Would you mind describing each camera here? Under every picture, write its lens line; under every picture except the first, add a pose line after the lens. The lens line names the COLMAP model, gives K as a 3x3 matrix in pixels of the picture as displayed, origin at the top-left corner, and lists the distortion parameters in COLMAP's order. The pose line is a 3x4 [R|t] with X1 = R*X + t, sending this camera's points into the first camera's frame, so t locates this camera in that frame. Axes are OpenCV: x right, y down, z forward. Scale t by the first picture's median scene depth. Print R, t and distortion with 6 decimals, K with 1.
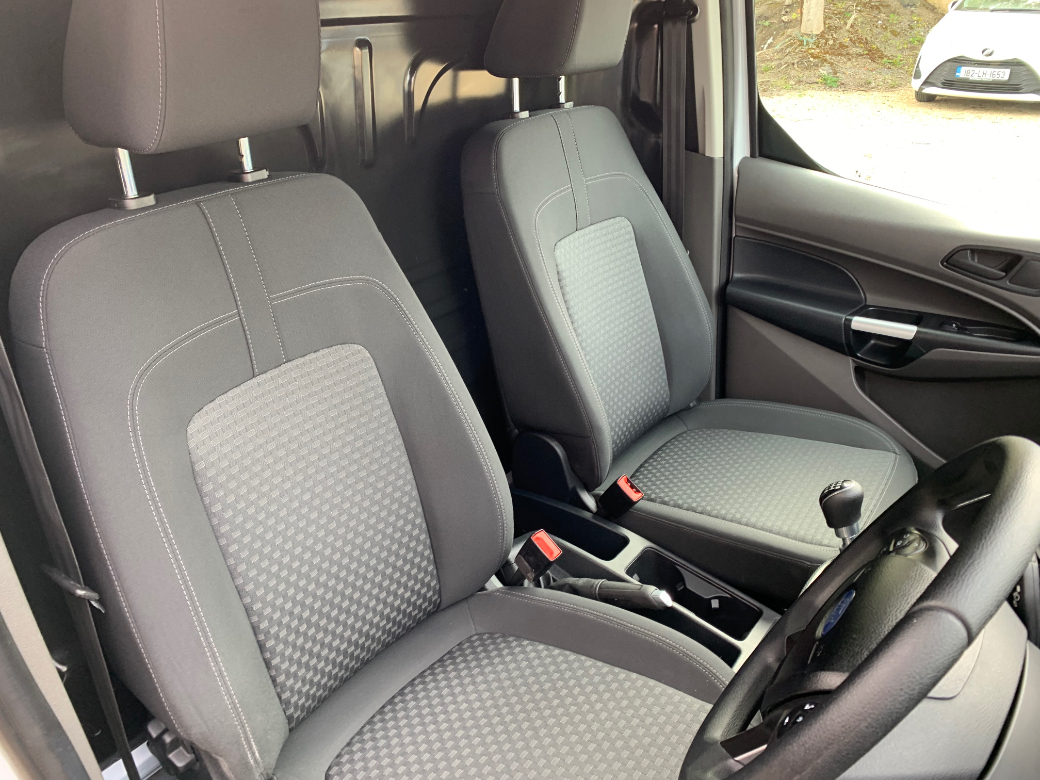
lens RADIAL K [[793.2, 0, 511.6], [0, 793.2, 385.8], [0, 0, 1]] dist [0.036721, -0.031164]
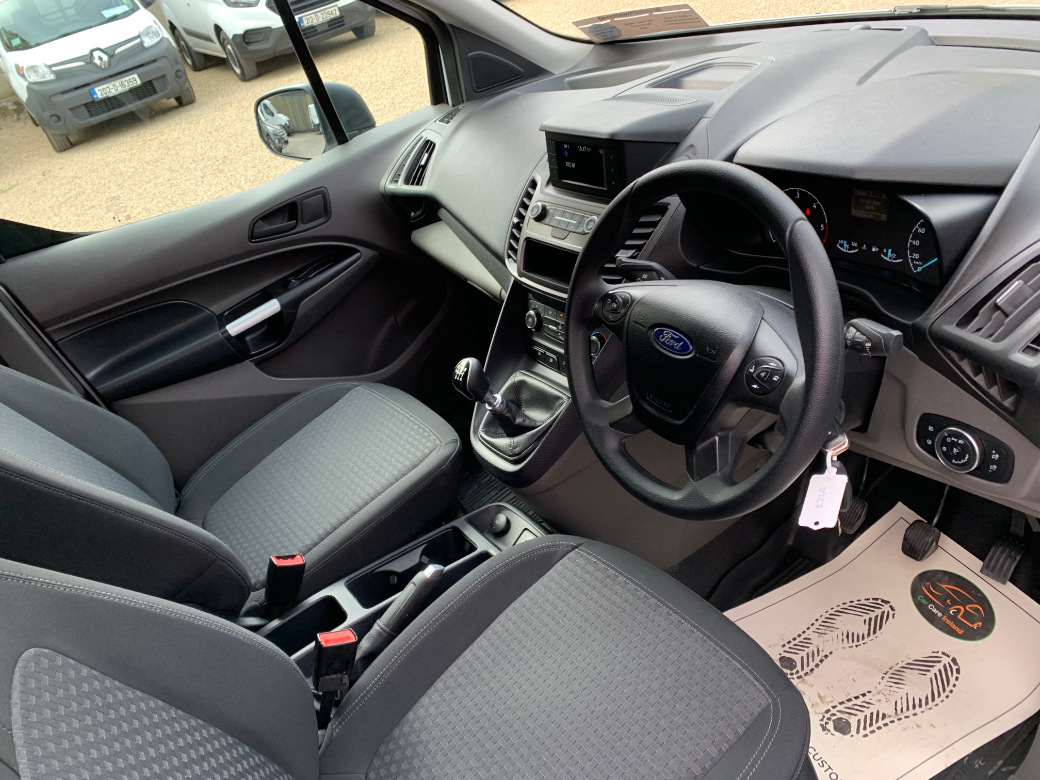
lens RADIAL K [[793.2, 0, 521.2], [0, 793.2, 391.1], [0, 0, 1]] dist [0.036721, -0.031164]
pose [[0.302692, -0.592139, 0.746826, -0.290055], [0.650498, 0.701052, 0.292196, -0.086192], [-0.696584, 0.397364, 0.597388, 0.161445]]
